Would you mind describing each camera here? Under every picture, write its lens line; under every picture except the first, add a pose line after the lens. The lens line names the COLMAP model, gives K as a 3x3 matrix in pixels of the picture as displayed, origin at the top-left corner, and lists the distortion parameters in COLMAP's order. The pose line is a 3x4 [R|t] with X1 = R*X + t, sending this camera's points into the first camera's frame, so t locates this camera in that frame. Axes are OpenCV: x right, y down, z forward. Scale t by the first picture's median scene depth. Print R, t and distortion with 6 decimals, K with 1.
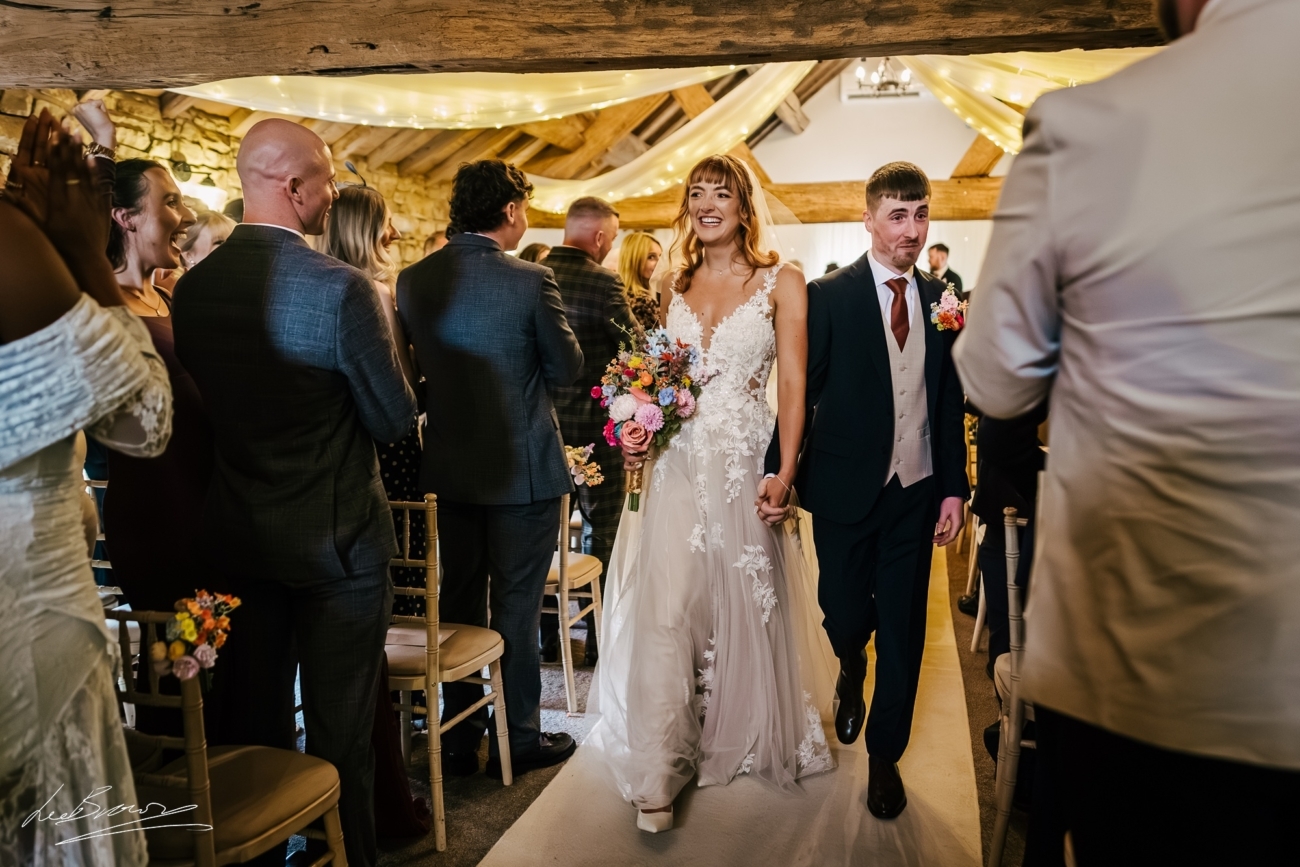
lens RADIAL K [[1127.4, 0, 651.1], [0, 1127.4, 417.6], [0, 0, 1]] dist [0.019861, 0.002228]
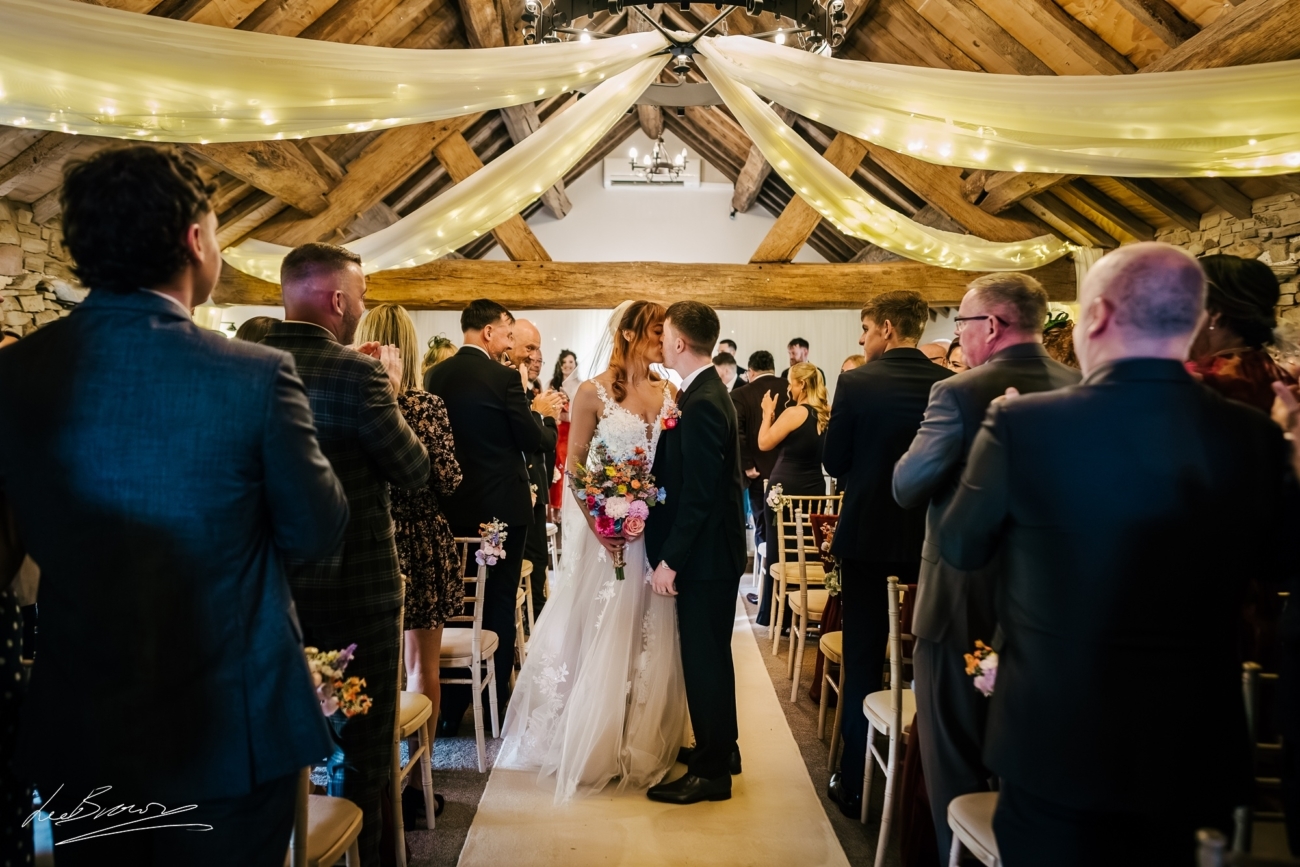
lens RADIAL K [[1127.4, 0, 651.1], [0, 1127.4, 417.6], [0, 0, 1]] dist [0.019861, 0.002228]
pose [[0.974546, 0.005579, 0.224117, -0.013659], [0.012020, 0.996952, -0.077087, -0.020555], [-0.223863, 0.077819, 0.971509, 0.154082]]
